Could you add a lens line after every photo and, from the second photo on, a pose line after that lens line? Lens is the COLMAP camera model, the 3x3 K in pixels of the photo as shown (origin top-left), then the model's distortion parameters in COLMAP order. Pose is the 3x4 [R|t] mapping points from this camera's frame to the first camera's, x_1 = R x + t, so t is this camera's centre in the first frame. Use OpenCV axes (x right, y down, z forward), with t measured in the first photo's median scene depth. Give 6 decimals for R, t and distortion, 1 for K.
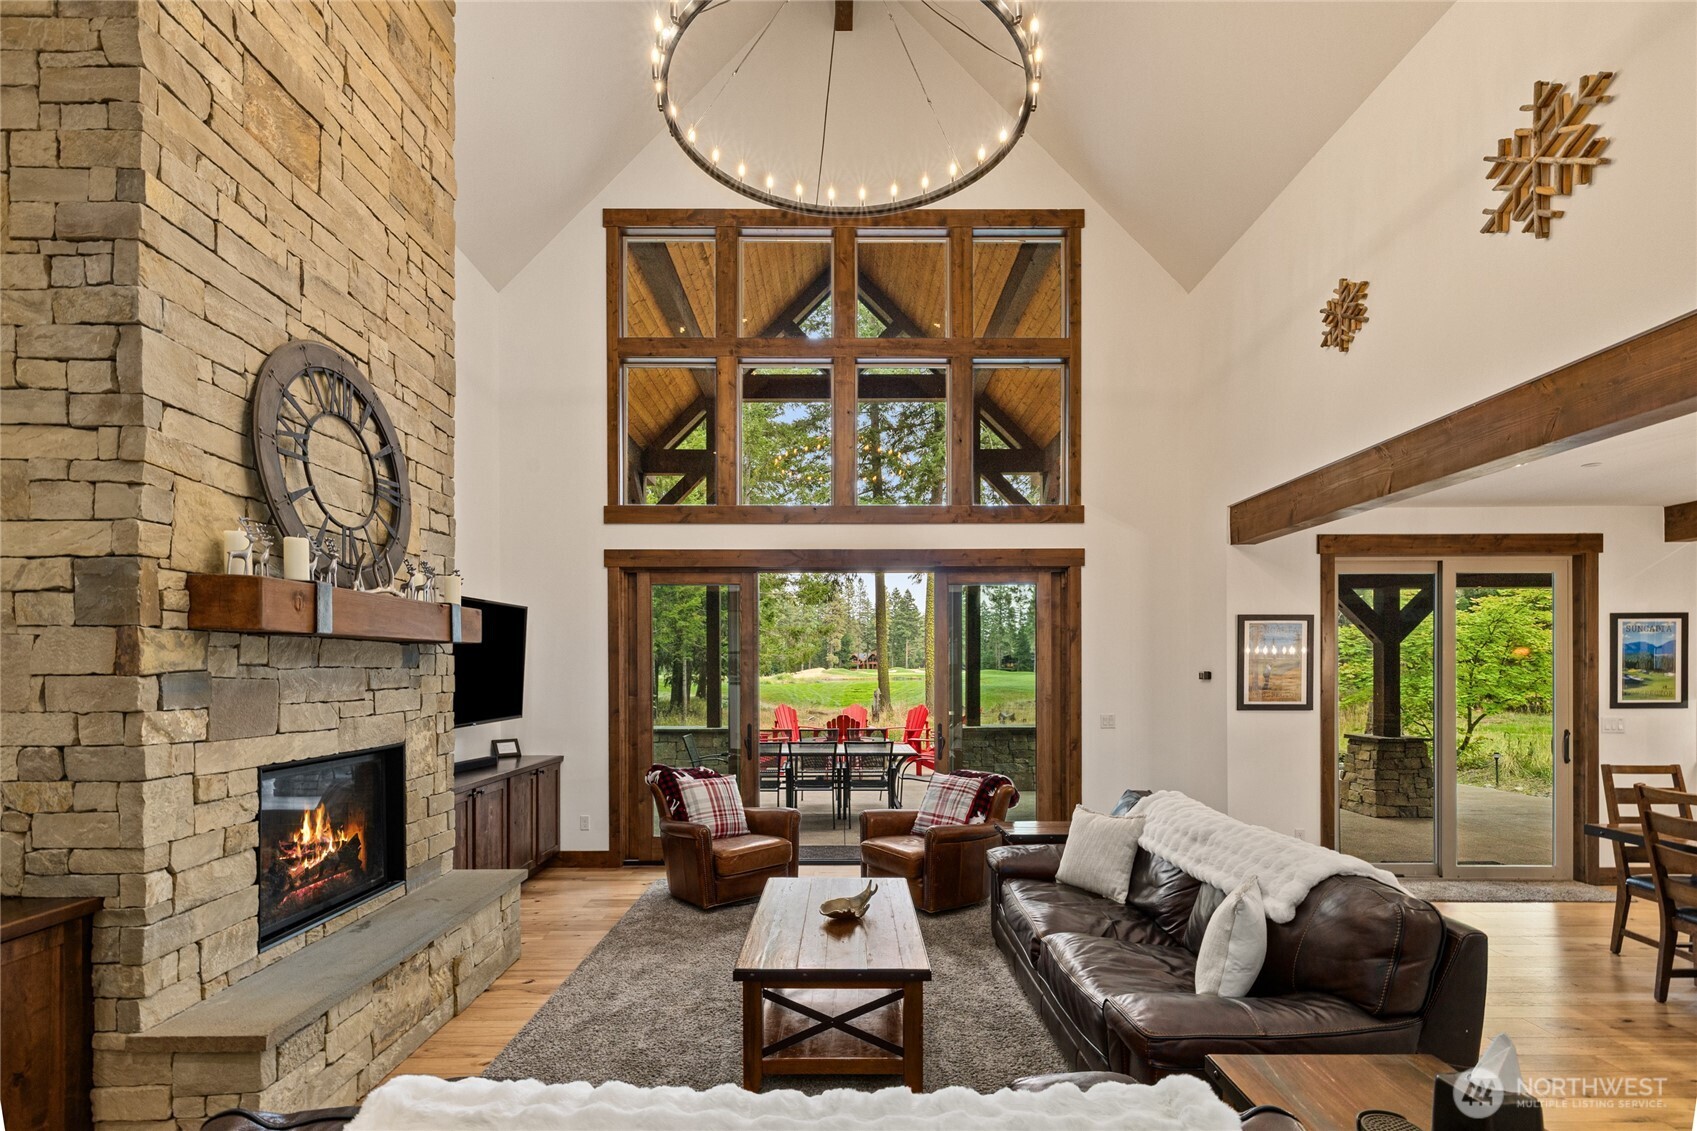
lens RADIAL K [[778.1, 0, 840.1], [0, 778.1, 677.4], [0, 0, 1]] dist [0.001677, -0.001315]
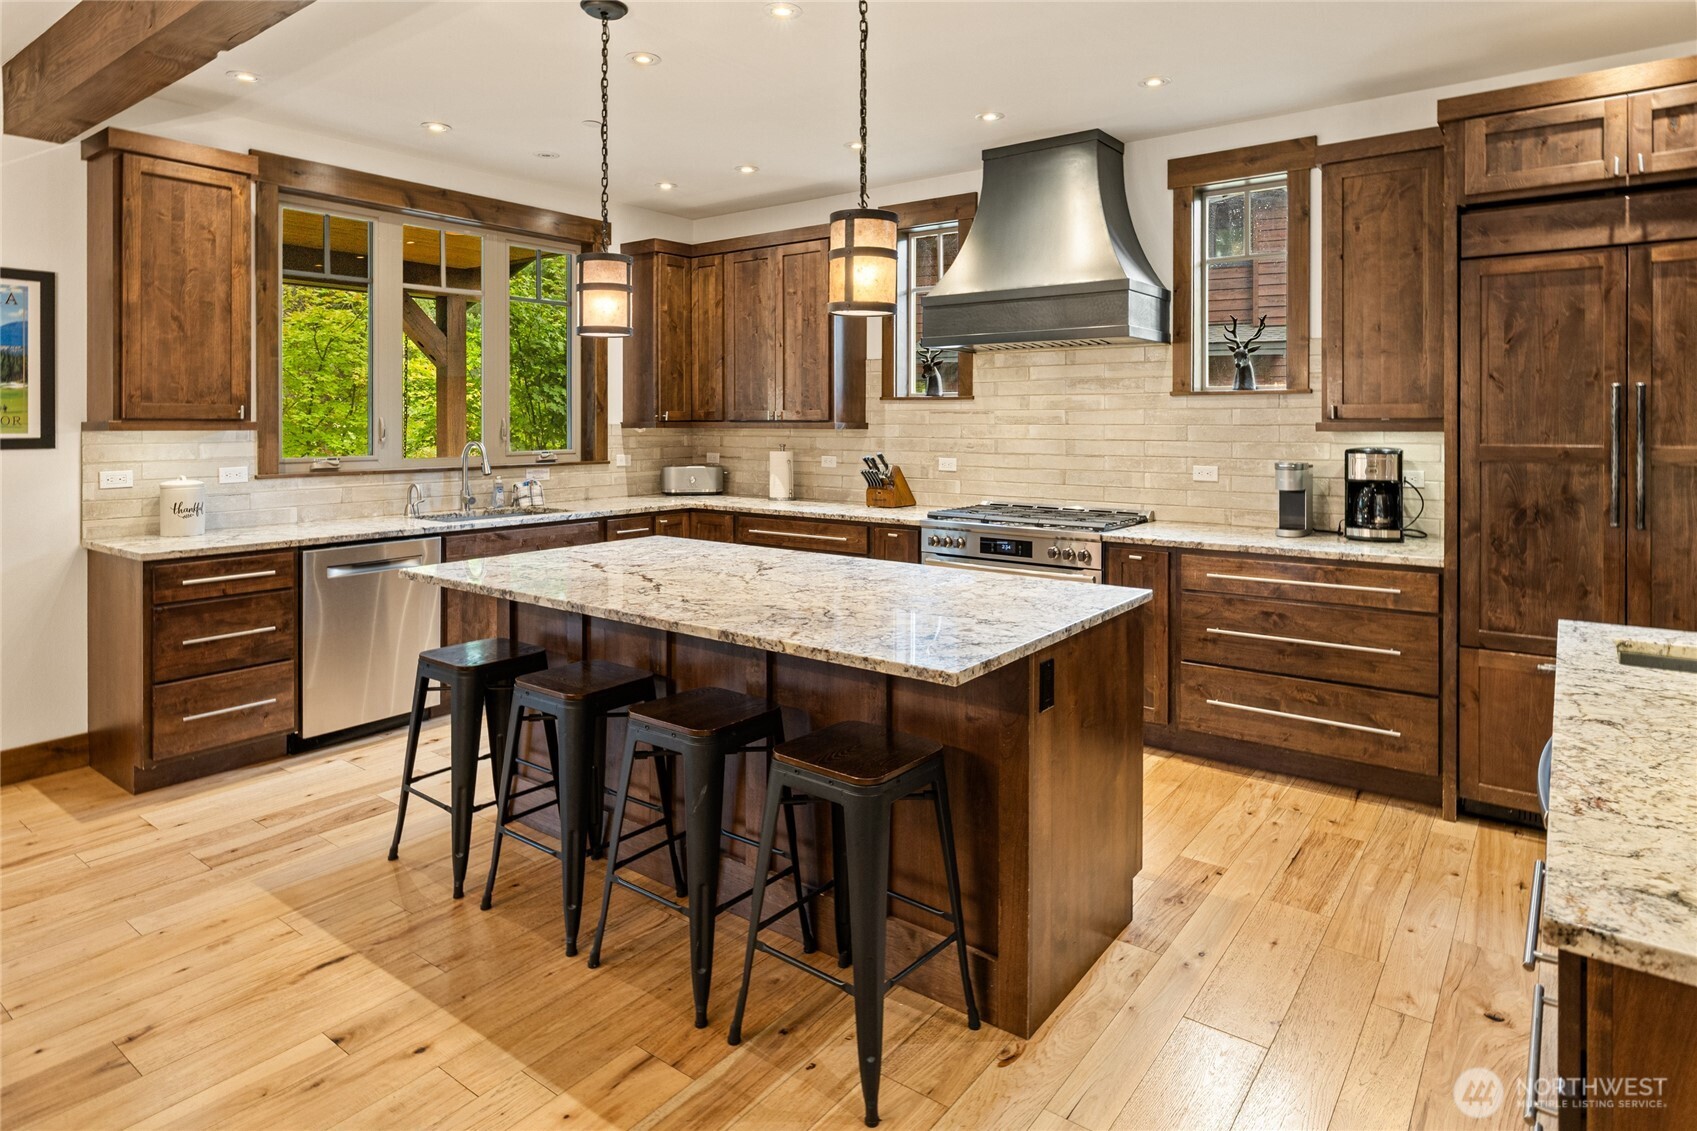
lens RADIAL K [[957.9, 0, 834.1], [0, 957.9, 440.3], [0, 0, 1]] dist [0.001046, -0.000509]
pose [[0.604981, -0.012827, 0.796136, 1.129229], [0.006714, 0.999917, 0.011008, 0.039107], [-0.796211, -0.001314, 0.605017, 0.204188]]
